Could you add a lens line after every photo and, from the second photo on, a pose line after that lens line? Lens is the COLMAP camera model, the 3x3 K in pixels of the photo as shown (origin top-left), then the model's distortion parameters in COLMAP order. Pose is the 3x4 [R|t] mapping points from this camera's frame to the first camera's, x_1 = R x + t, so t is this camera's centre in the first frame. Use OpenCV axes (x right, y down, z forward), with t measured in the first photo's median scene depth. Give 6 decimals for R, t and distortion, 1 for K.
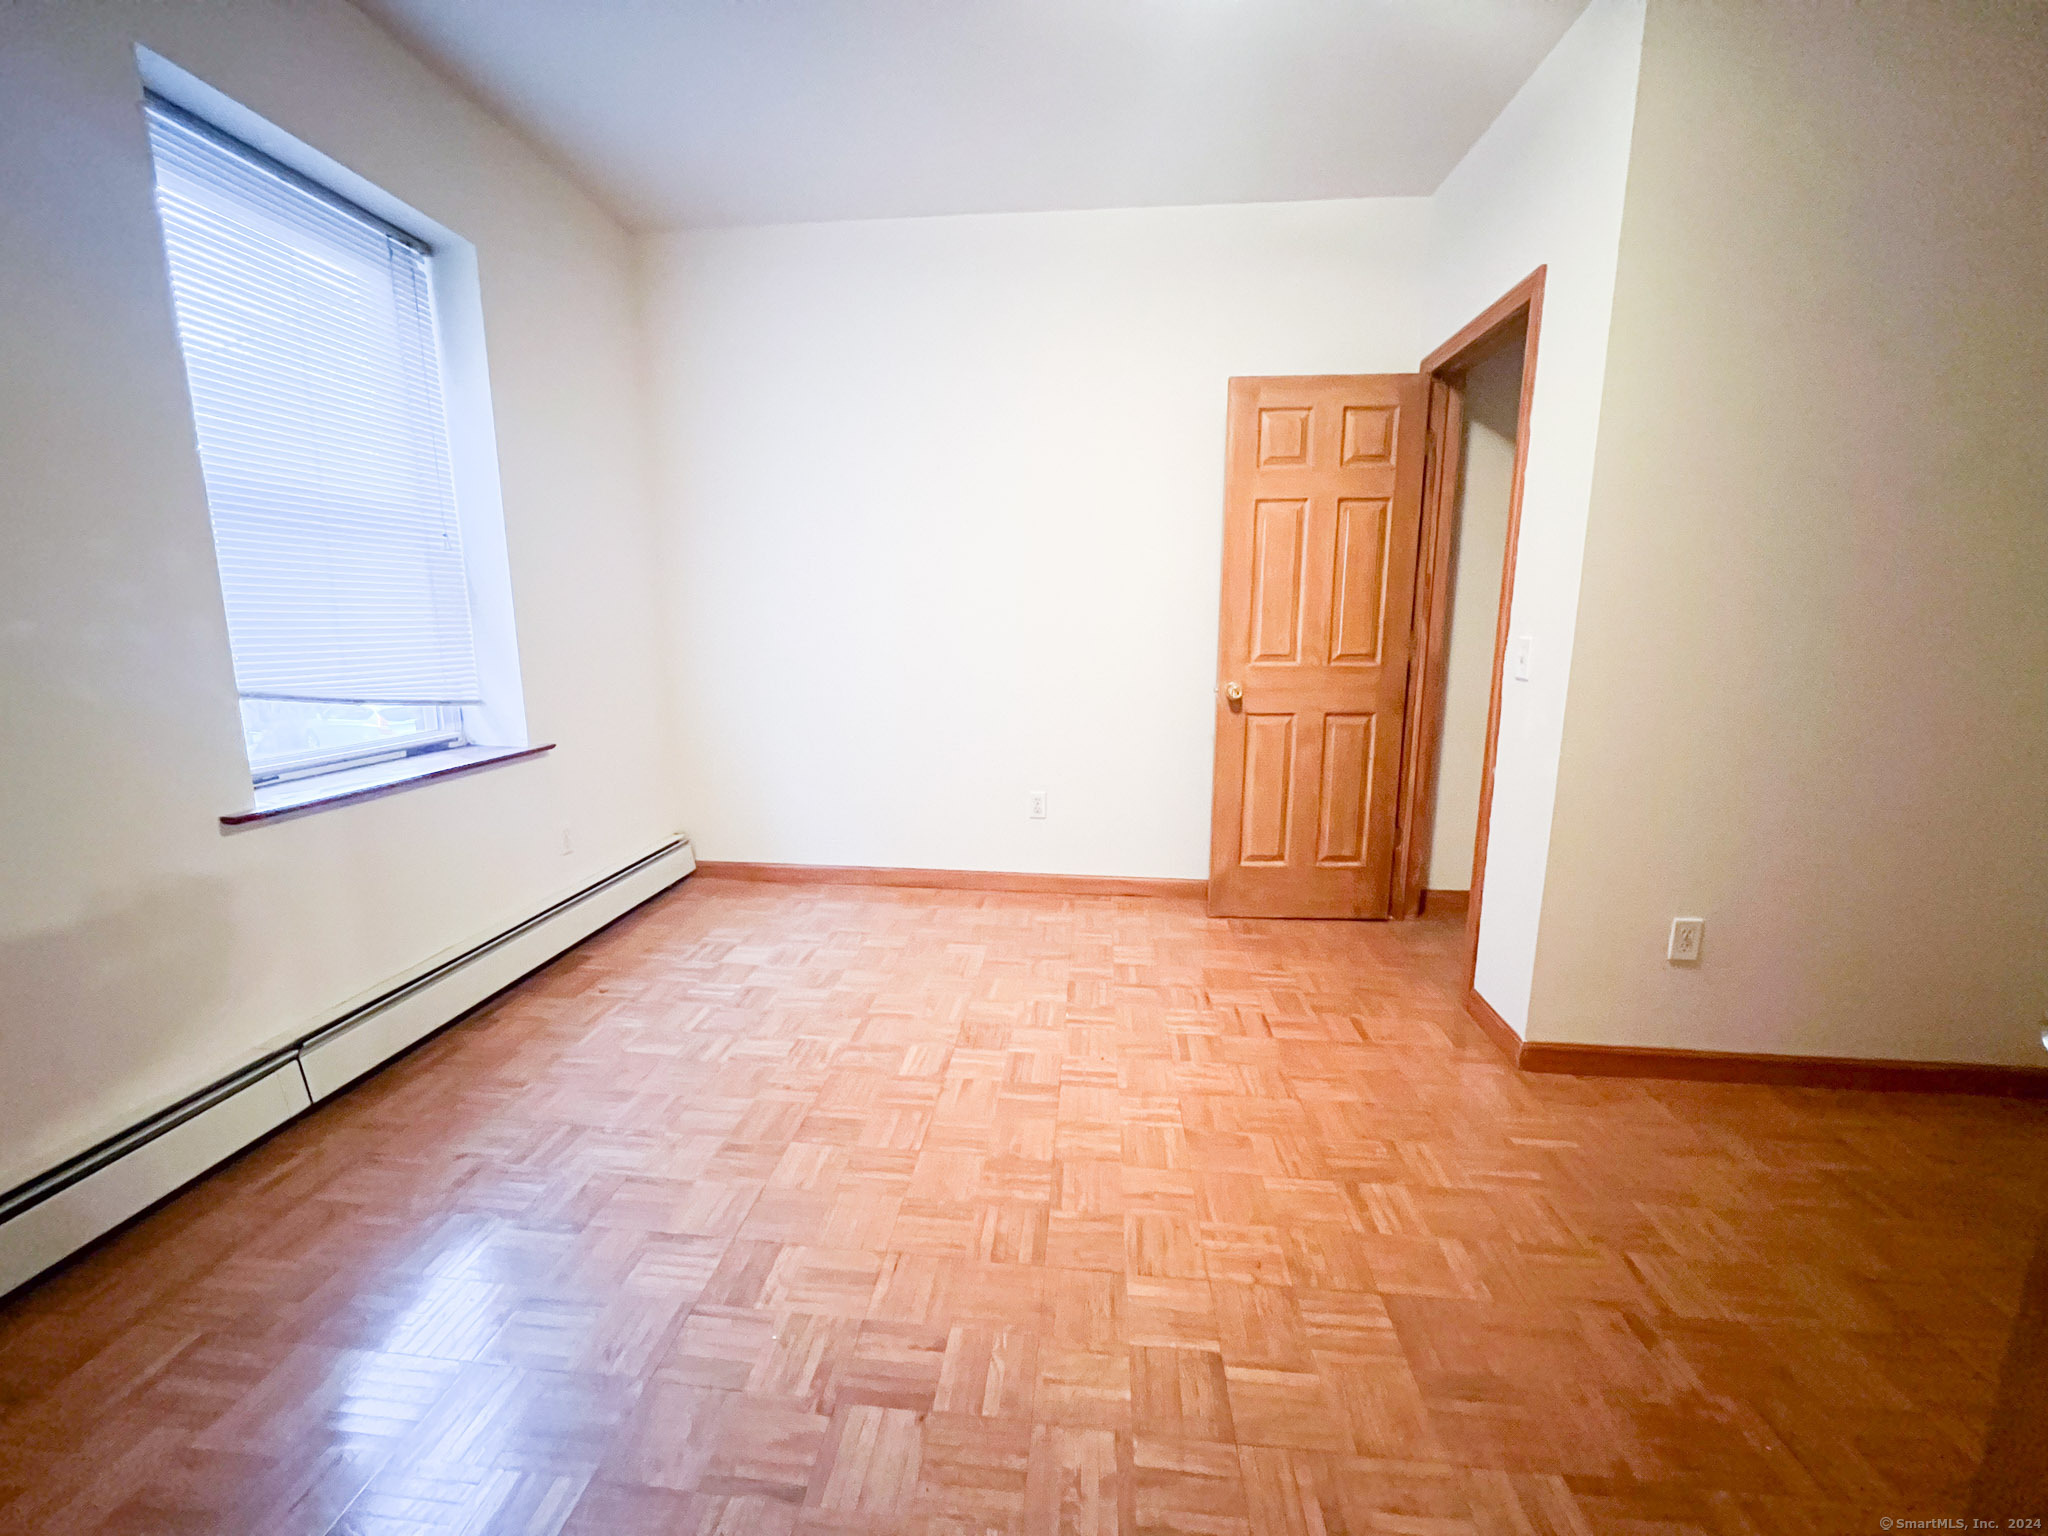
lens RADIAL K [[817.9, 0, 1018.2], [0, 817.9, 772.0], [0, 0, 1]] dist [-0.003262, 0.000091]
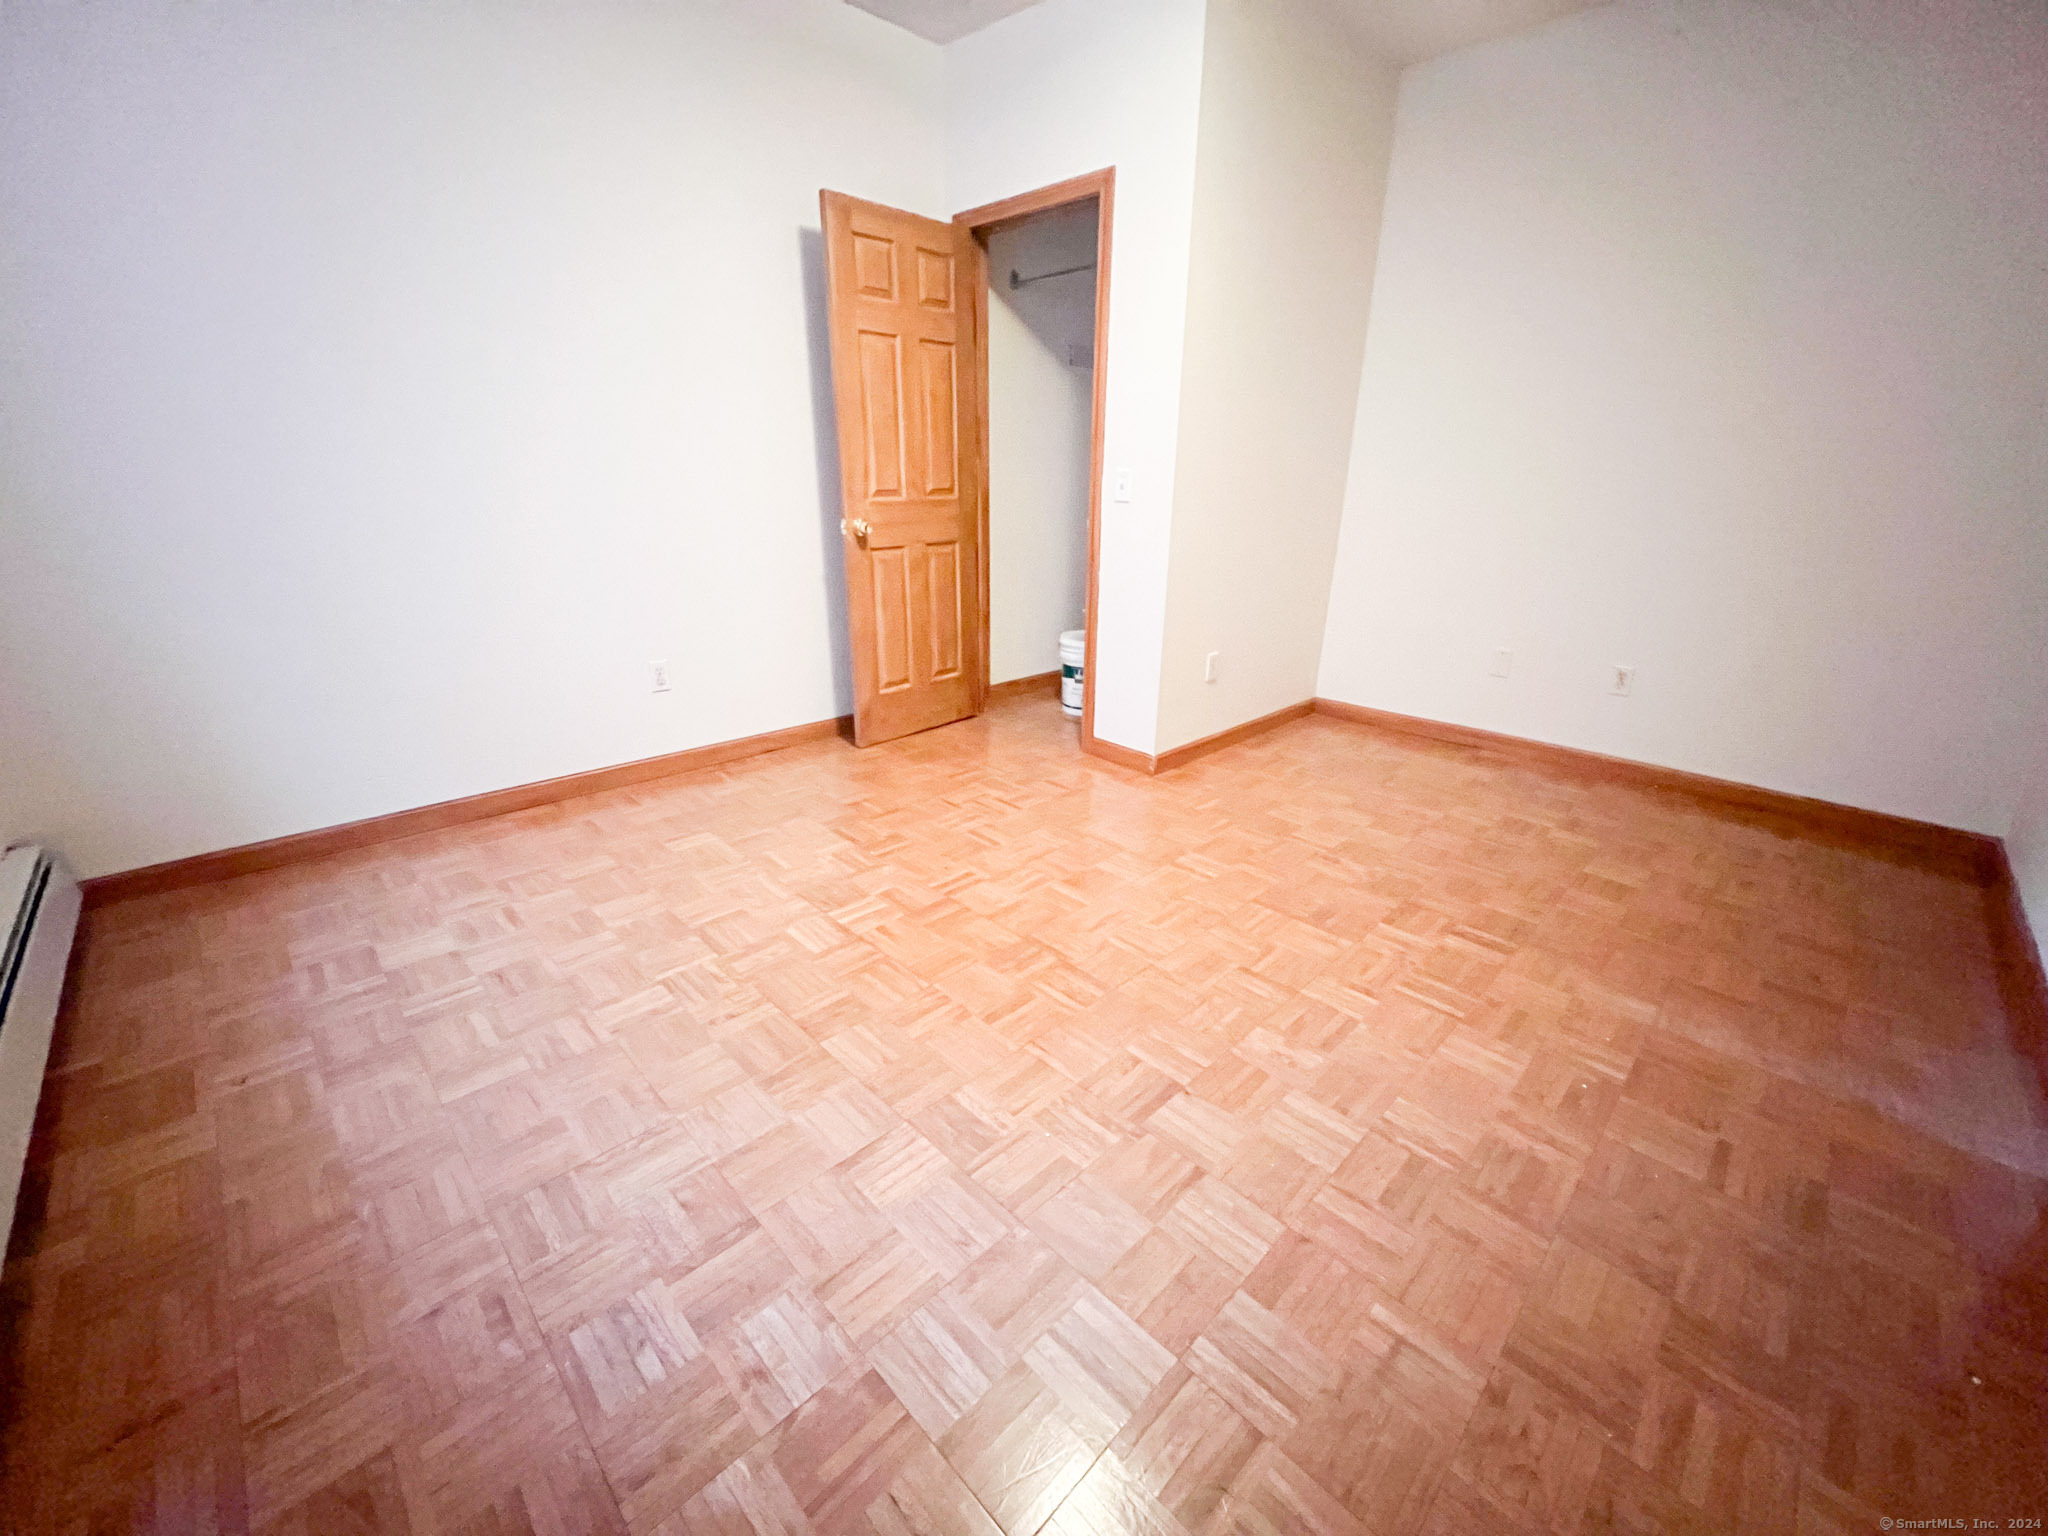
lens RADIAL K [[817.9, 0, 1016.4], [0, 817.9, 774.5], [0, 0, 1]] dist [-0.003262, 0.000091]
pose [[0.638613, -0.263408, 0.723042, -0.469729], [0.133152, 0.963243, 0.233311, -0.013052], [-0.757921, -0.052721, 0.650212, 0.167716]]
